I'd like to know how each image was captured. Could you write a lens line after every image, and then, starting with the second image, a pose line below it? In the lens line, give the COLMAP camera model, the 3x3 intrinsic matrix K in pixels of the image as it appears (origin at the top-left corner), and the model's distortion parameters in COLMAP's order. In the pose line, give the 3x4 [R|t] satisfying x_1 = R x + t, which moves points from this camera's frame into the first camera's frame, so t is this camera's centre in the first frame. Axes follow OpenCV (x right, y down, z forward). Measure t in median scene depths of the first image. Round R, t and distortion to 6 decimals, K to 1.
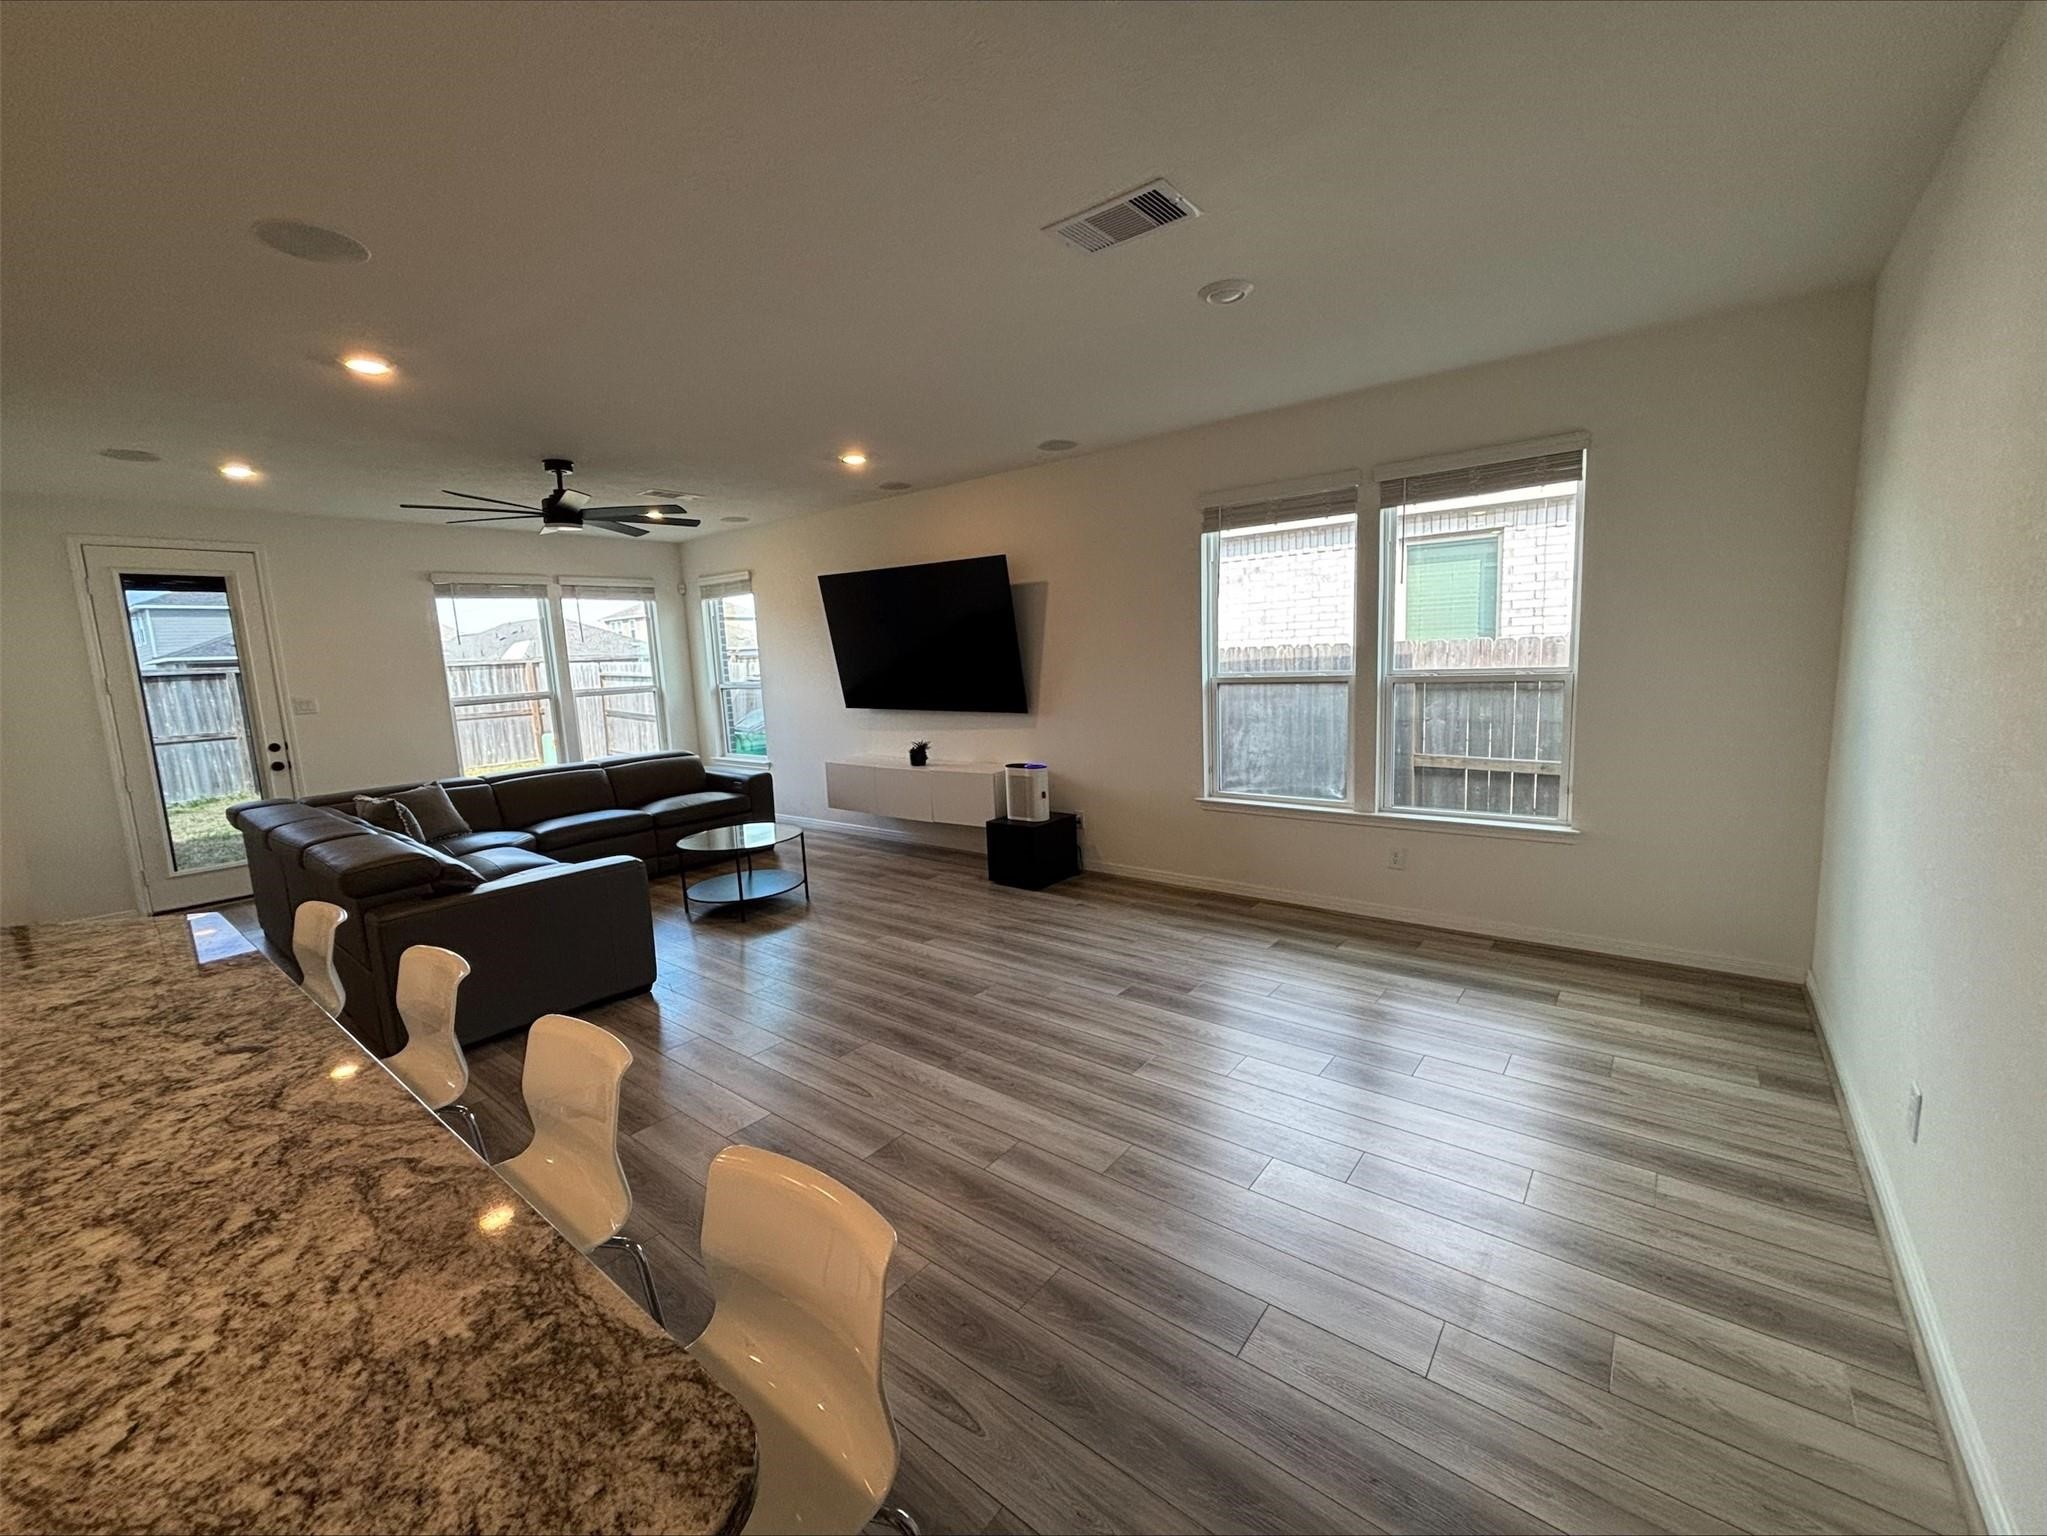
lens RADIAL K [[817.4, 0, 1023.5], [0, 817.4, 768.0], [0, 0, 1]] dist [-0.007912, -0.000294]
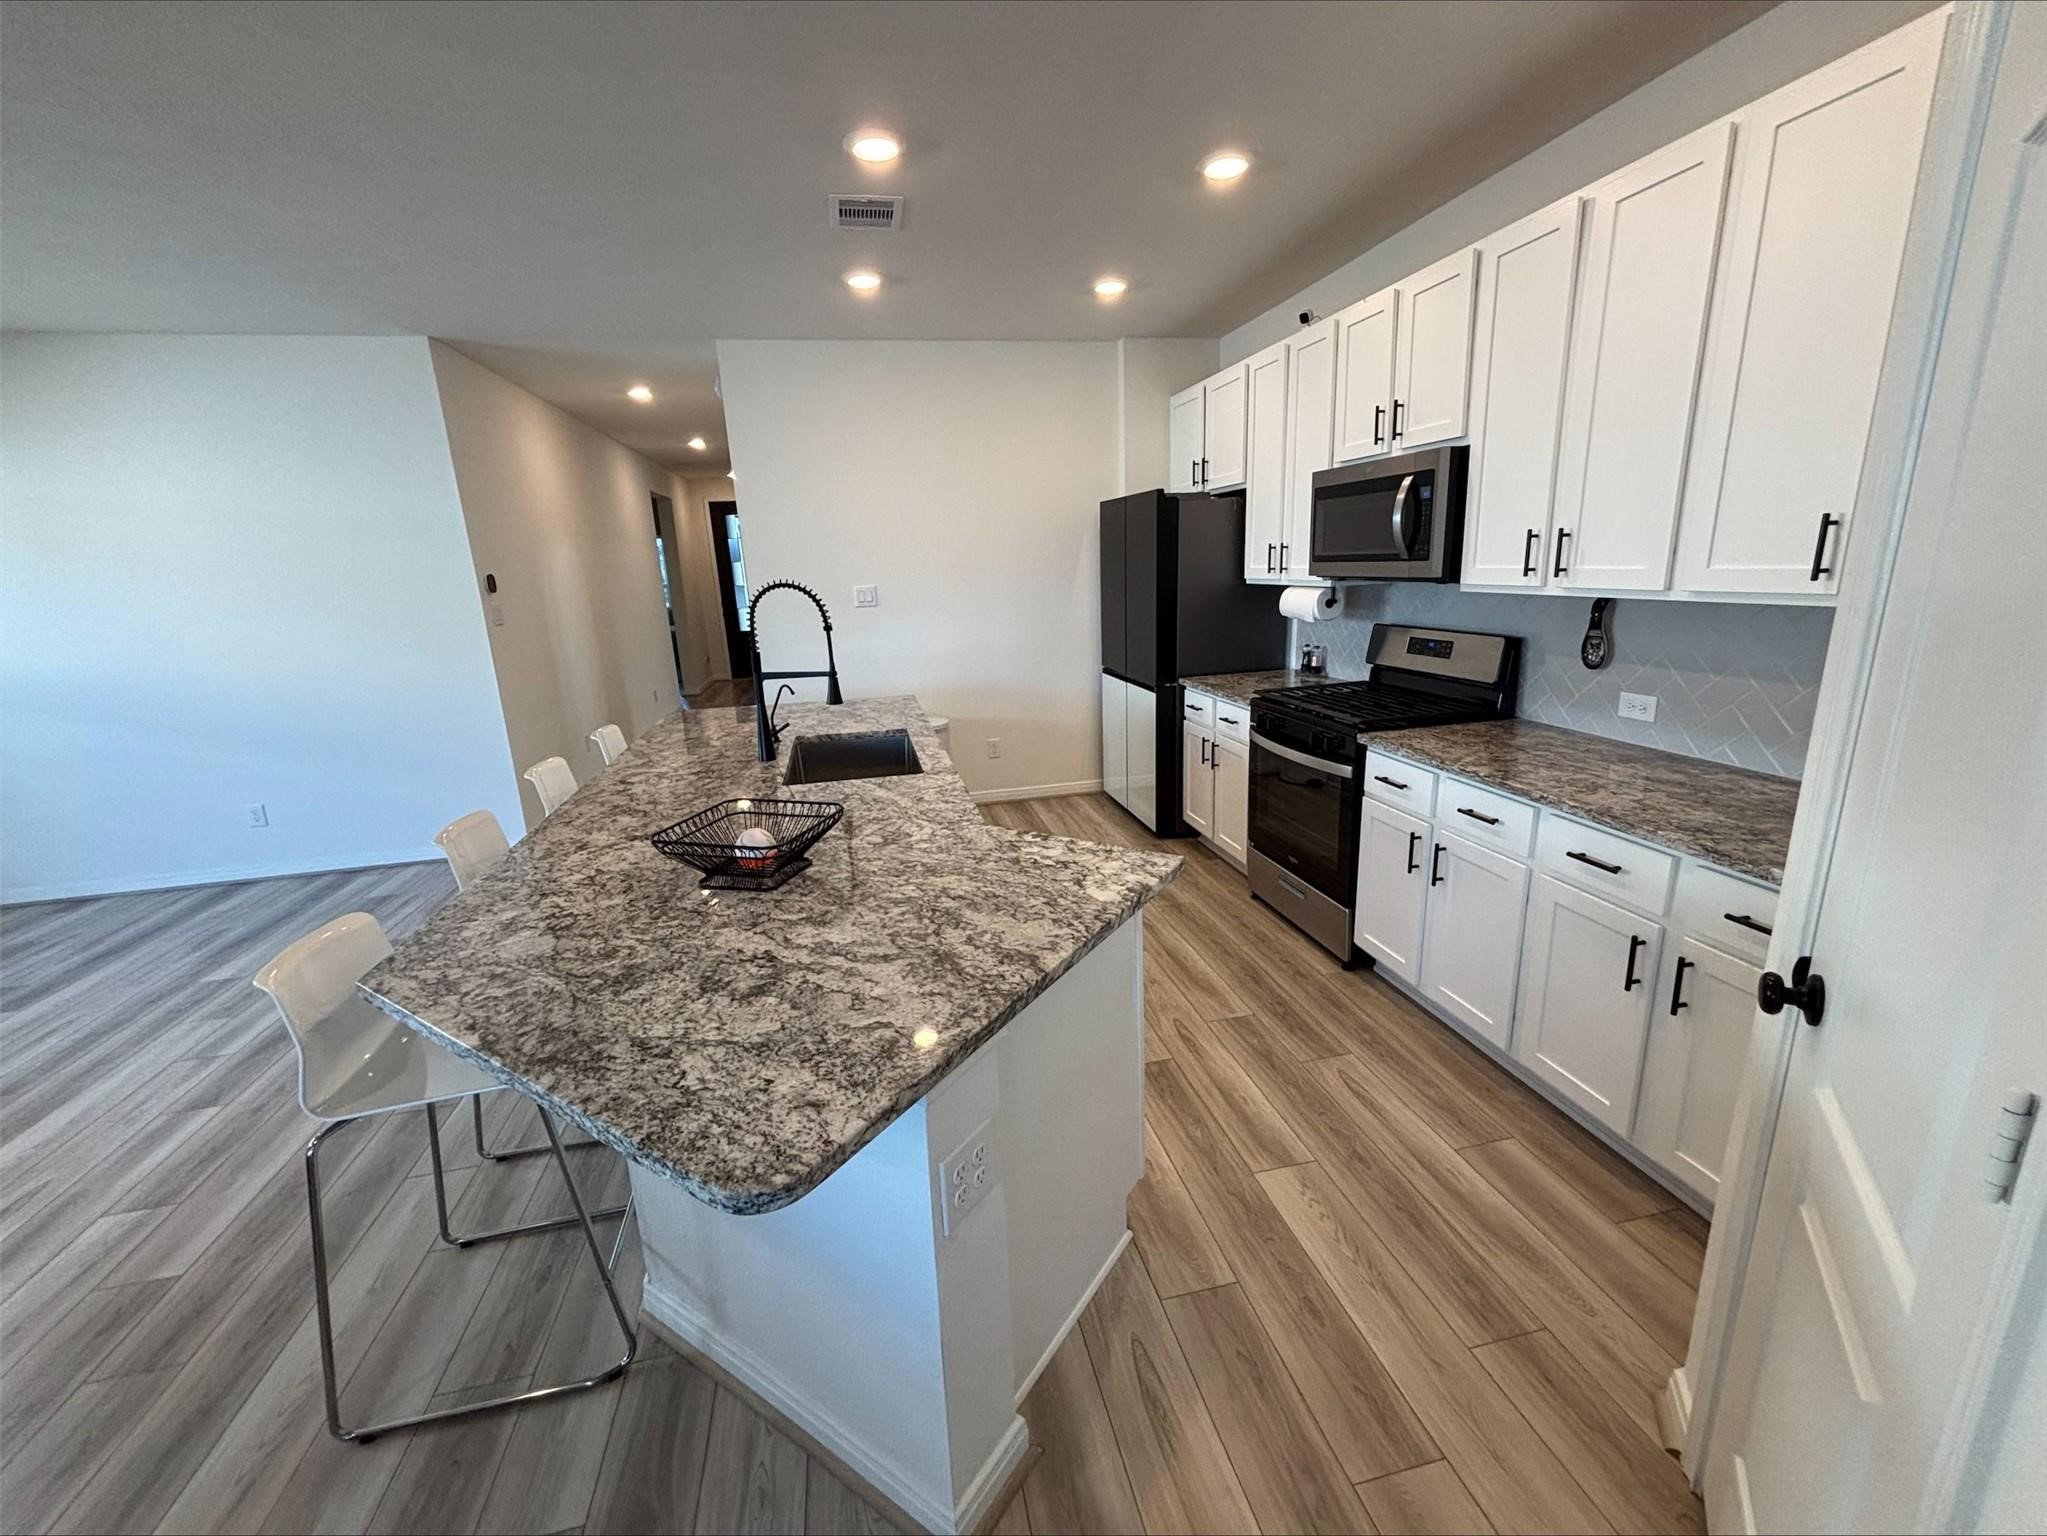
lens RADIAL K [[817.4, 0, 1023.5], [0, 817.4, 768.0], [0, 0, 1]] dist [-0.007912, -0.000294]
pose [[-0.769960, -0.085109, 0.632391, -2.456036], [0.158346, 0.934580, 0.318571, -0.112270], [-0.618133, 0.345423, -0.706112, 1.509414]]
